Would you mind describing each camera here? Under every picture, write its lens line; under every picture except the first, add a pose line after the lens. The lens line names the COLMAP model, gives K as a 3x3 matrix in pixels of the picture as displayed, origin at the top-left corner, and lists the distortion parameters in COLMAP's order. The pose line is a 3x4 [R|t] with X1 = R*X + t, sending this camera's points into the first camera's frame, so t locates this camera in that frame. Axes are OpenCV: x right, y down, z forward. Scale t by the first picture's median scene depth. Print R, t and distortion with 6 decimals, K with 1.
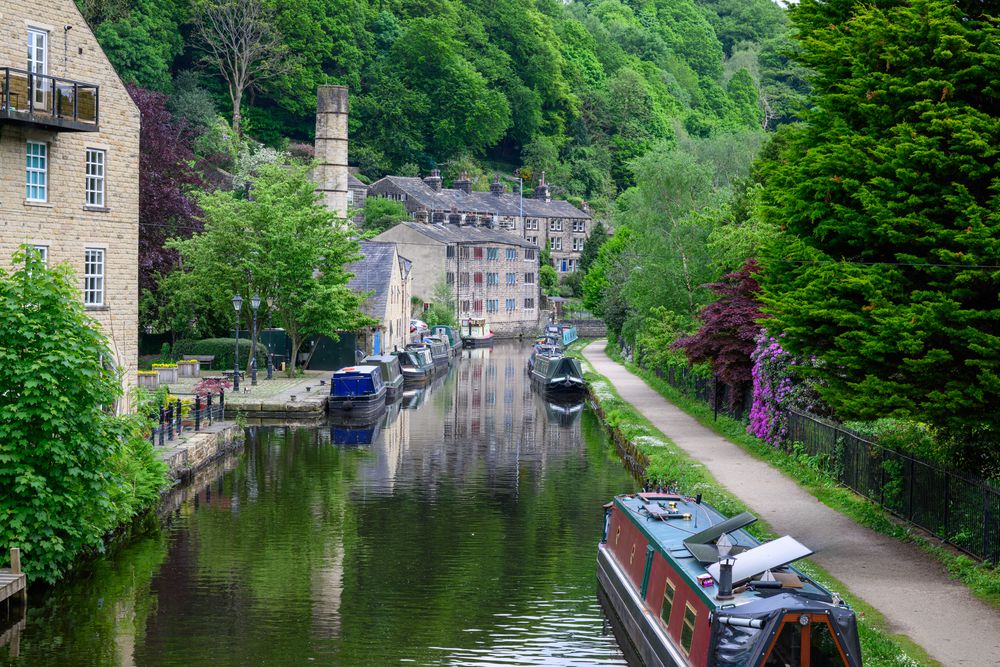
lens RADIAL K [[2085.1, 0, 499.6], [0, 2085.1, 333.6], [0, 0, 1]] dist [-0.035135, 0.000000]
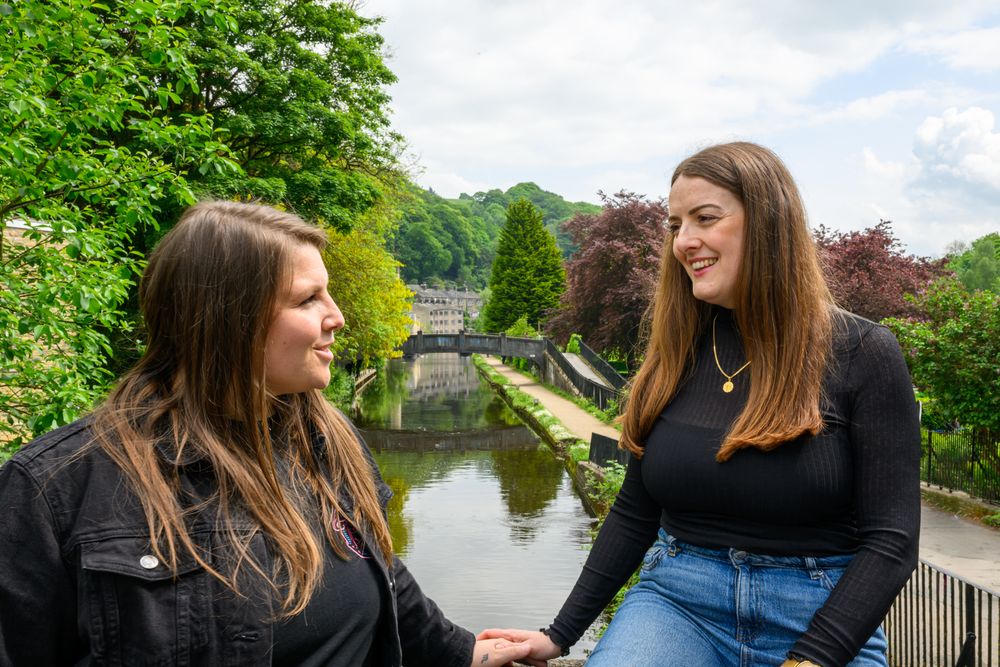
lens RADIAL K [[1007.3, 0, 501.3], [0, 1007.3, 333.7], [0, 0, 1]] dist [-0.003975, 0.000000]
pose [[0.998558, -0.023346, 0.048332, 0.003442], [0.023948, 0.999642, -0.011925, 0.005292], [-0.048036, 0.013065, 0.998760, -0.271775]]
